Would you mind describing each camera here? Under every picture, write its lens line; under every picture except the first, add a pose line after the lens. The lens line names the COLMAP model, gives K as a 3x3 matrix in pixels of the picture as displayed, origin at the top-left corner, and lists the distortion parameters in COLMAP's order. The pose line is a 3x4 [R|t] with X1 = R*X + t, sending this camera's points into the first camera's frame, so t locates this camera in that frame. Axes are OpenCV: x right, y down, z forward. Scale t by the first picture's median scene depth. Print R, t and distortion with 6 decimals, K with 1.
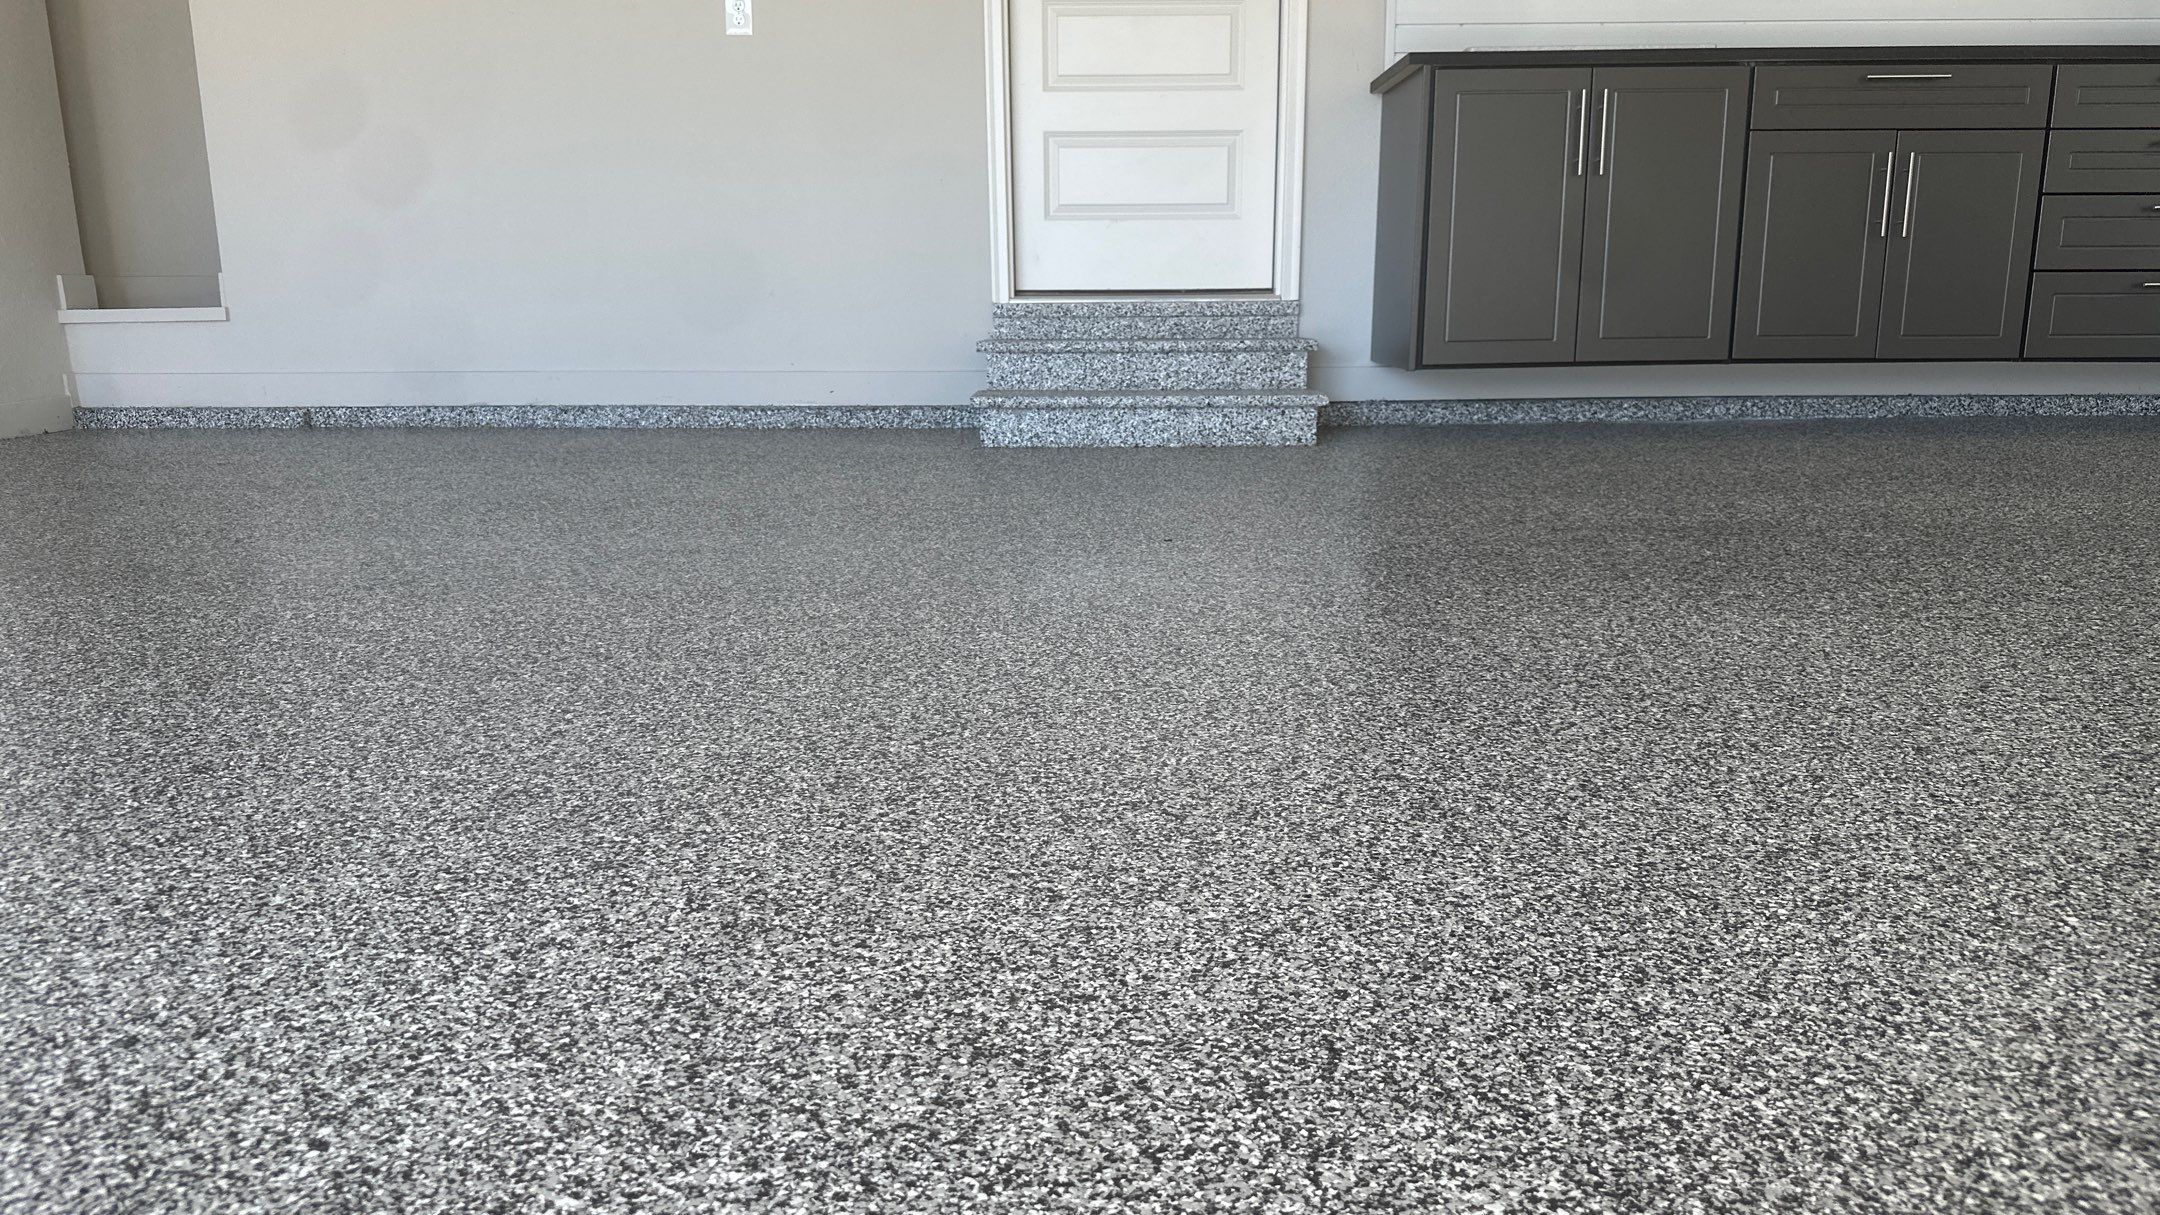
lens RADIAL K [[1541.9, 0, 1091.3], [0, 1541.9, 622.1], [0, 0, 1]] dist [0.049496, -0.043624]
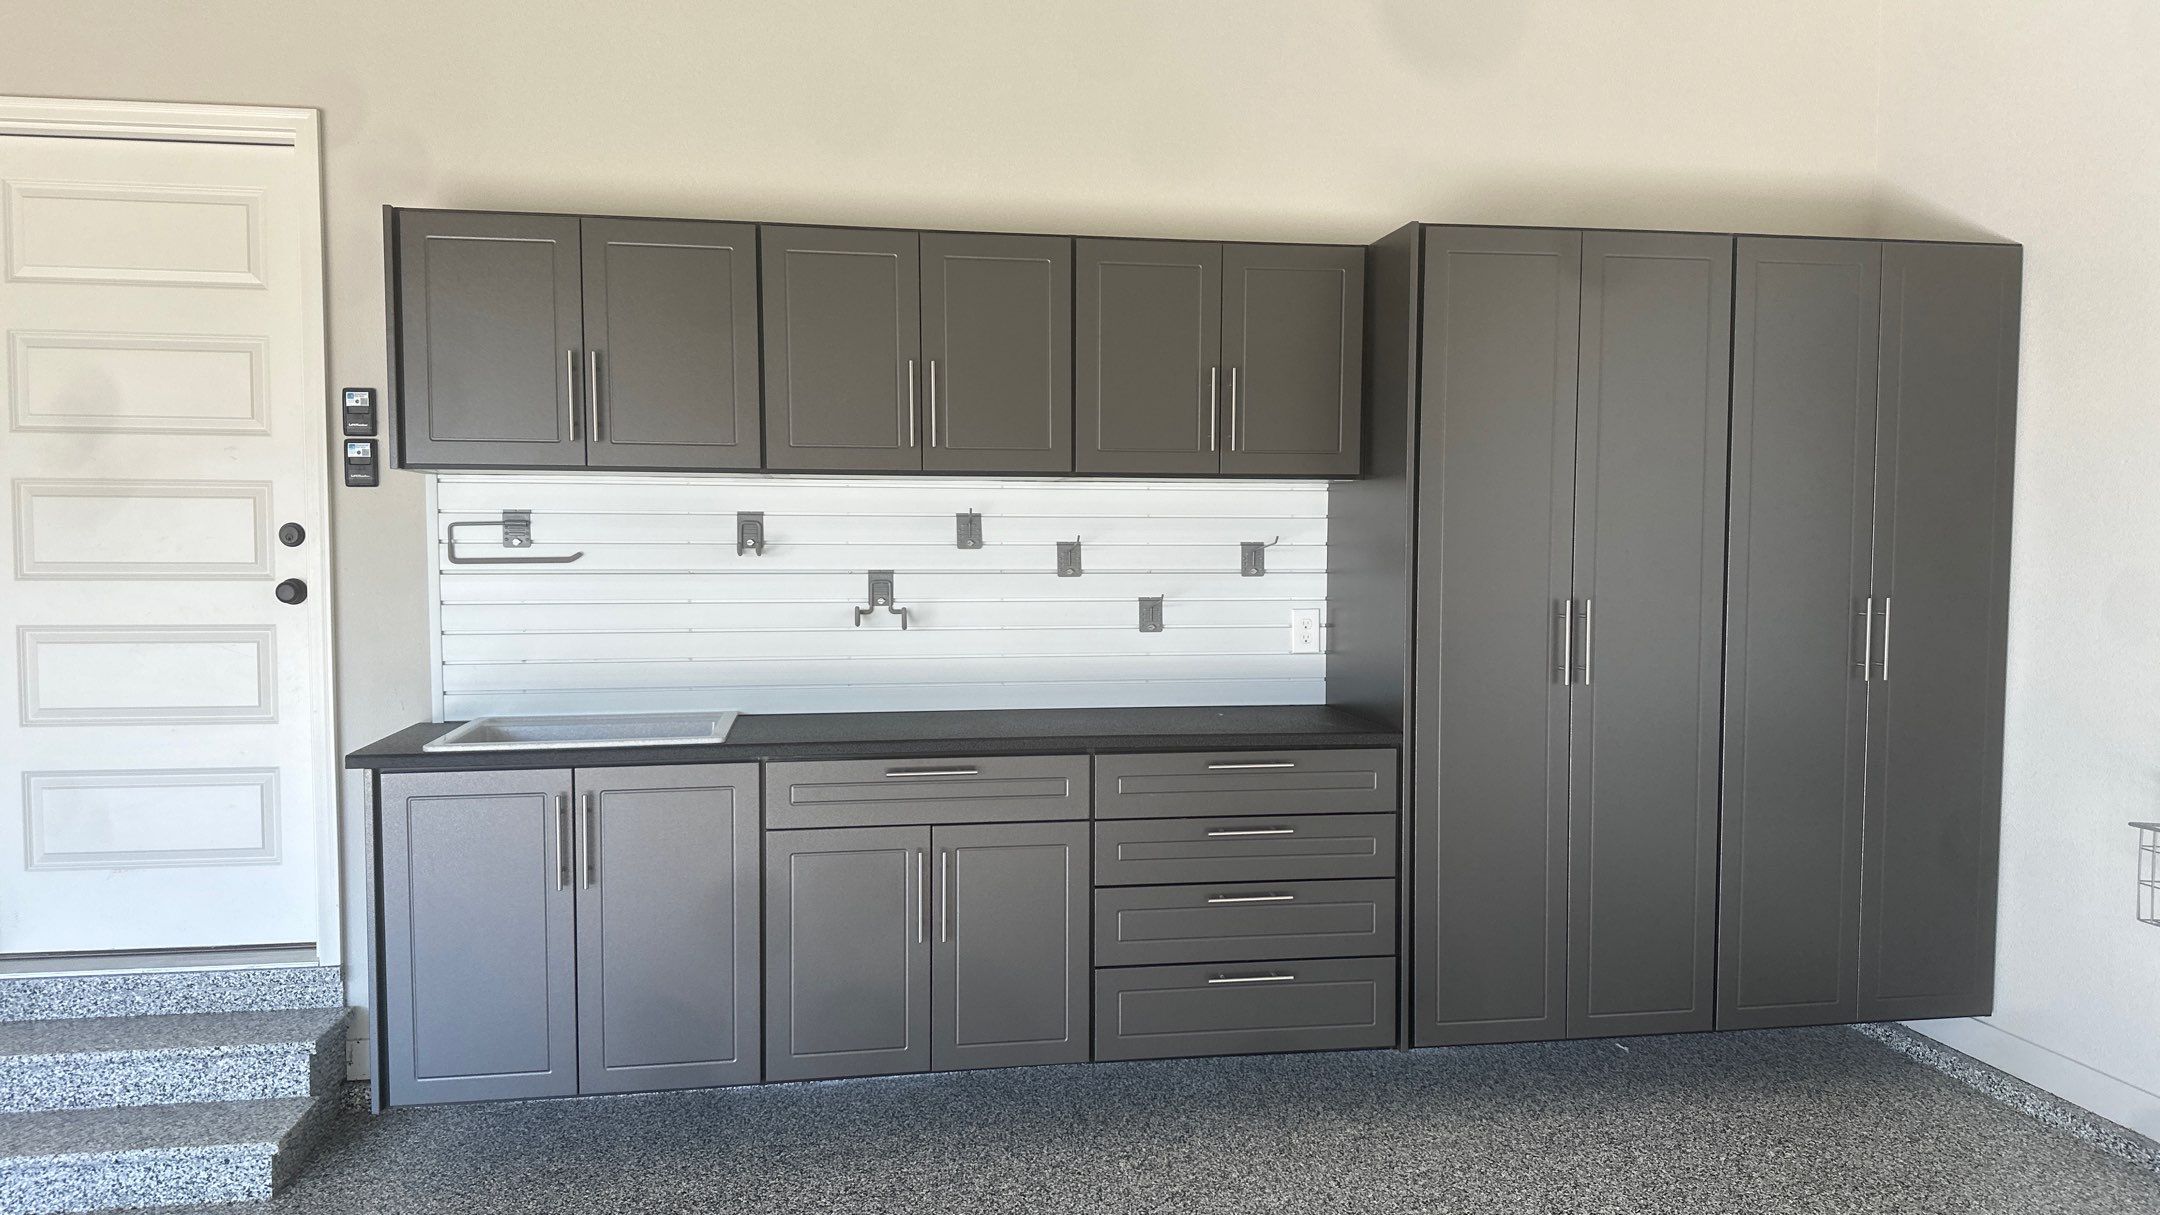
lens RADIAL K [[1498.2, 0, 1099.3], [0, 1498.2, 629.4], [0, 0, 1]] dist [0.083377, -0.118959]
pose [[0.982071, -0.001486, 0.188506, 0.386926], [0.031895, 0.986862, -0.158383, -0.246848], [-0.185794, 0.161556, 0.969216, 0.097388]]
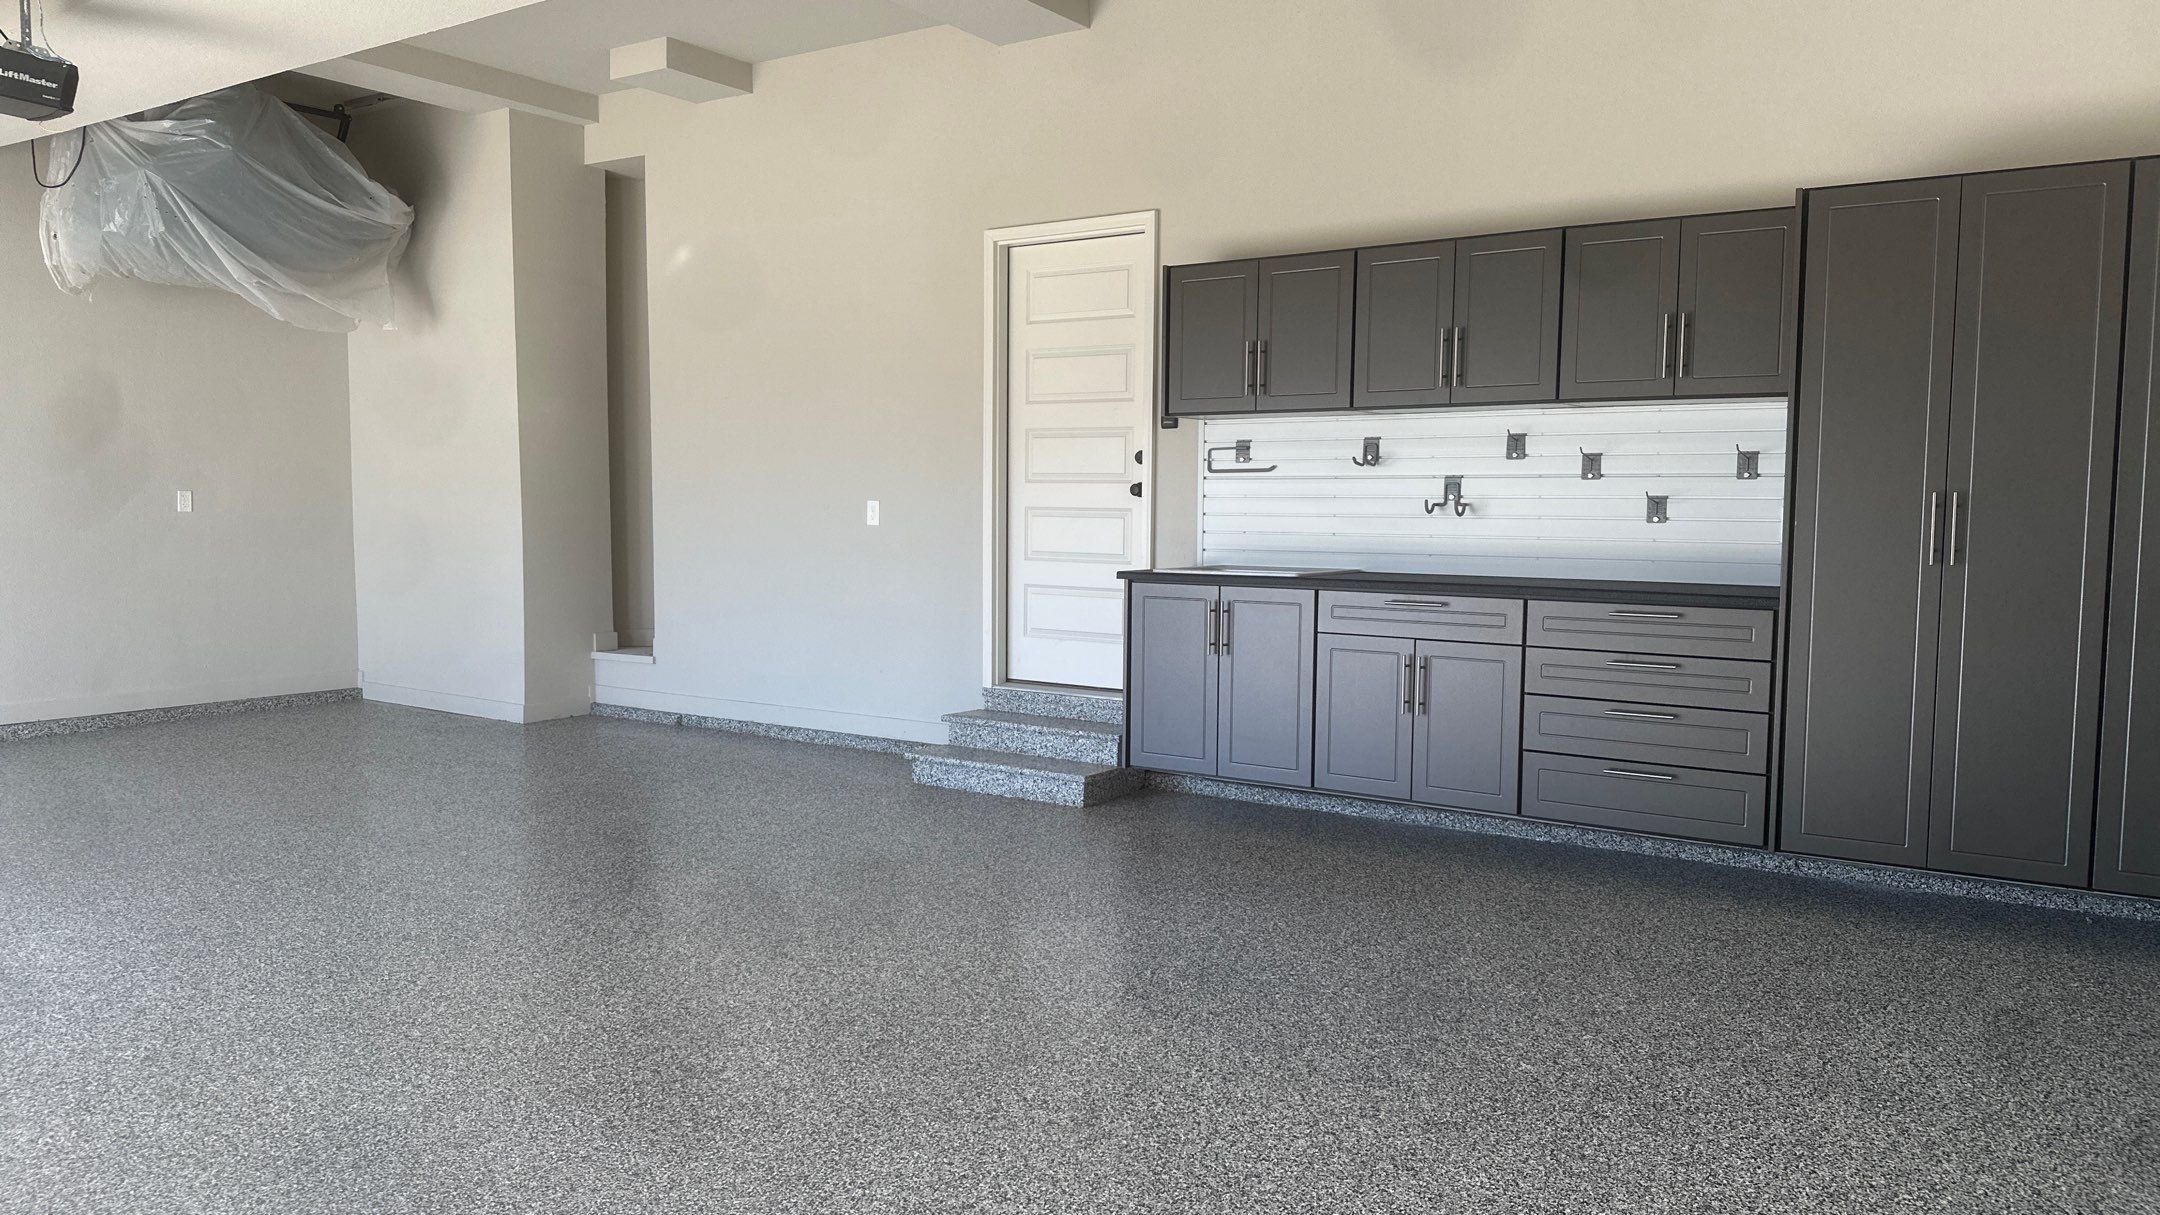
lens RADIAL K [[1498.2, 0, 1091.0], [0, 1498.2, 629.6], [0, 0, 1]] dist [0.083377, -0.118959]
pose [[0.839959, 0.061964, -0.539100, 0.856697], [-0.134434, 0.986252, -0.096100, -0.135031], [0.525733, 0.153194, 0.836741, -0.228600]]
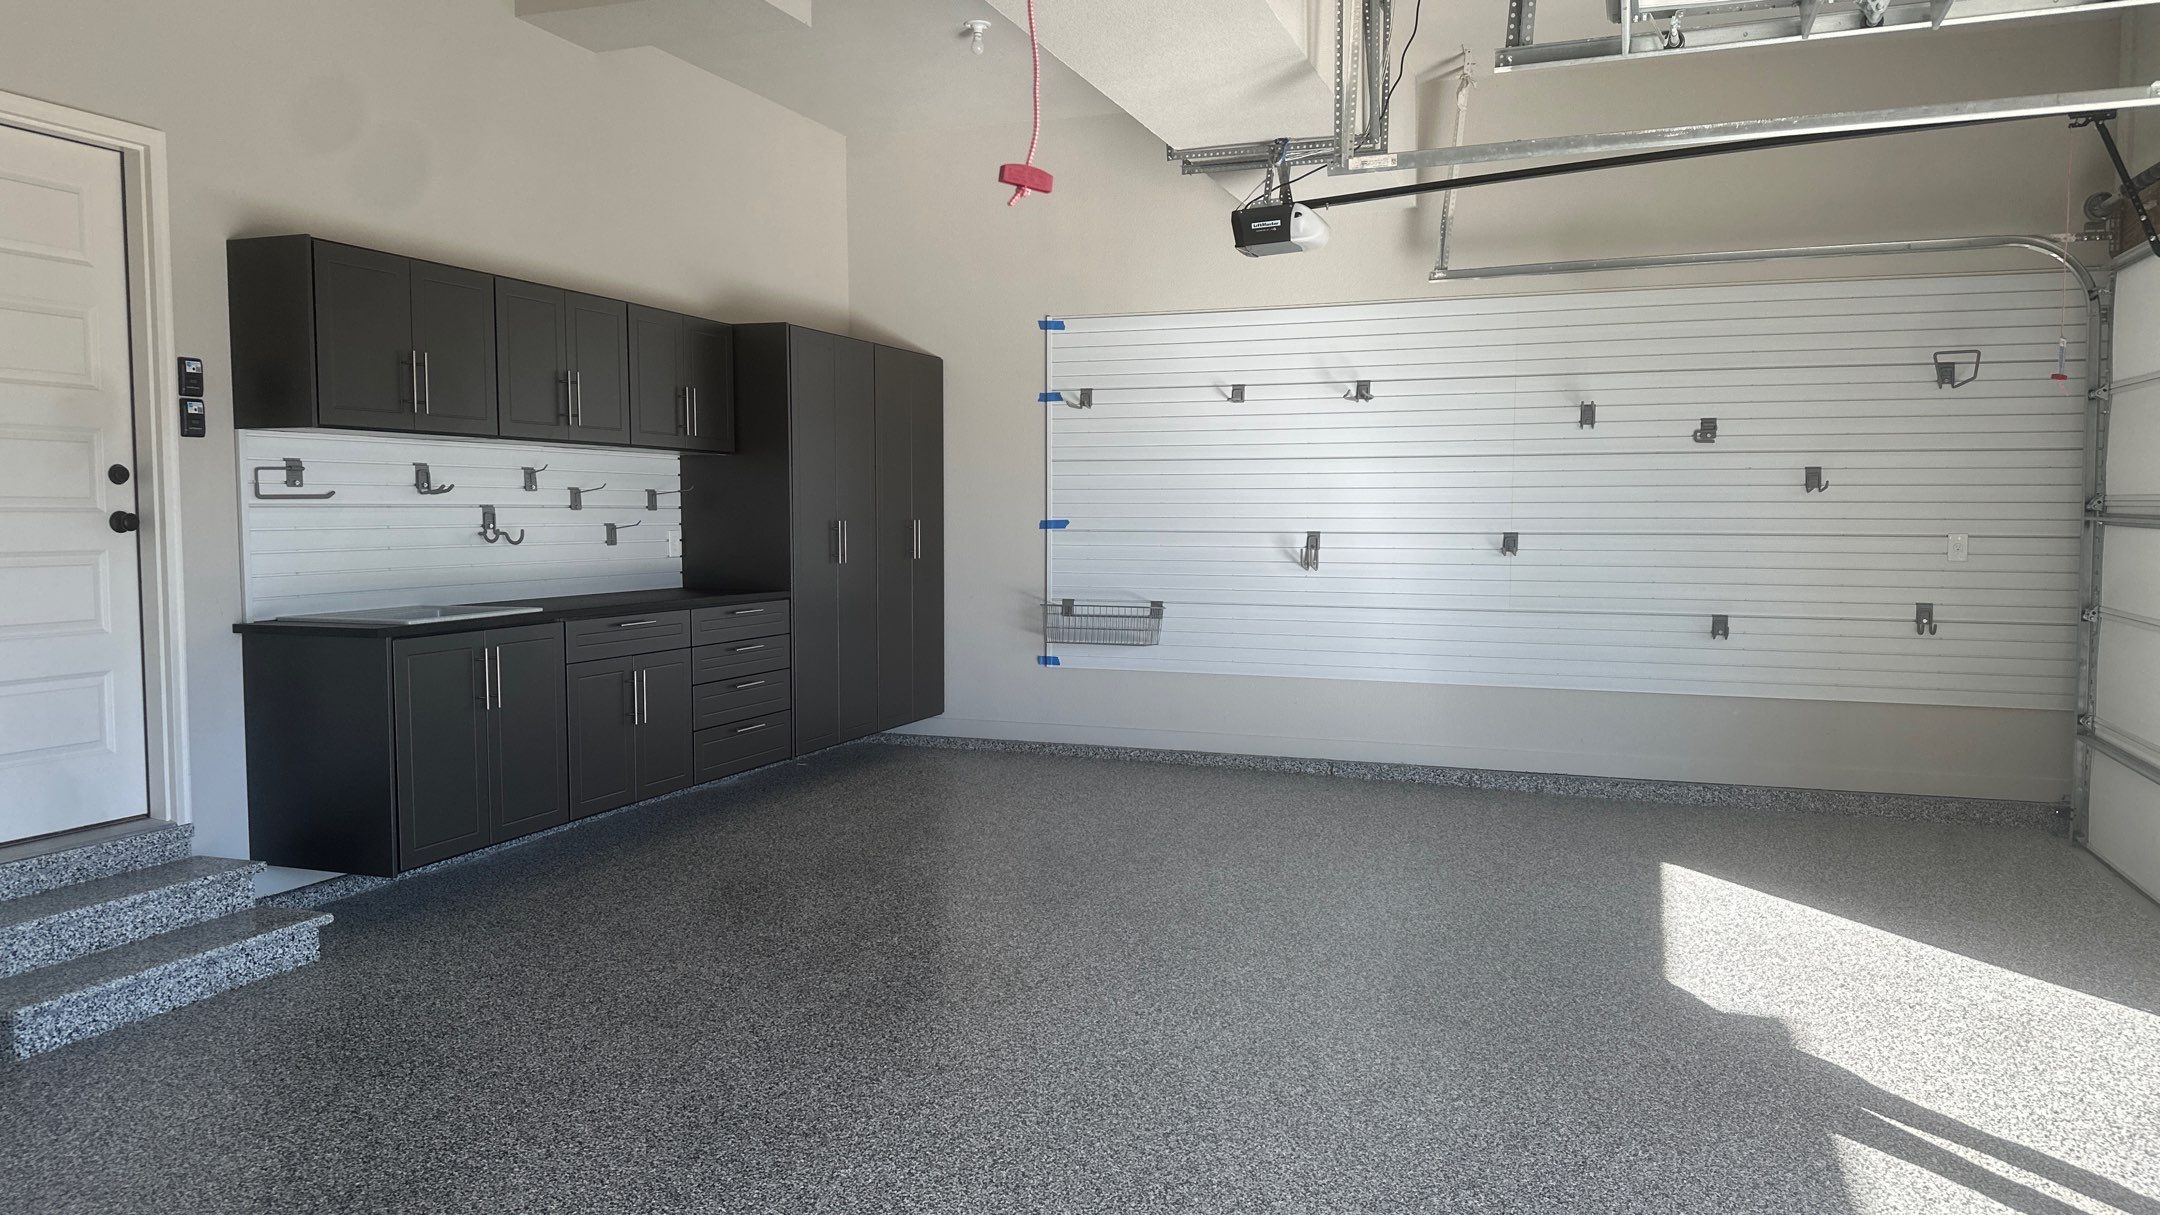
lens RADIAL K [[1489.5, 0, 1089.2], [0, 1489.5, 616.5], [0, 0, 1]] dist [0.057862, -0.076474]
pose [[0.324893, -0.058346, 0.943949, -0.624026], [0.205447, 0.978615, -0.010223, -0.211743], [-0.923166, 0.197253, 0.329932, 0.082074]]
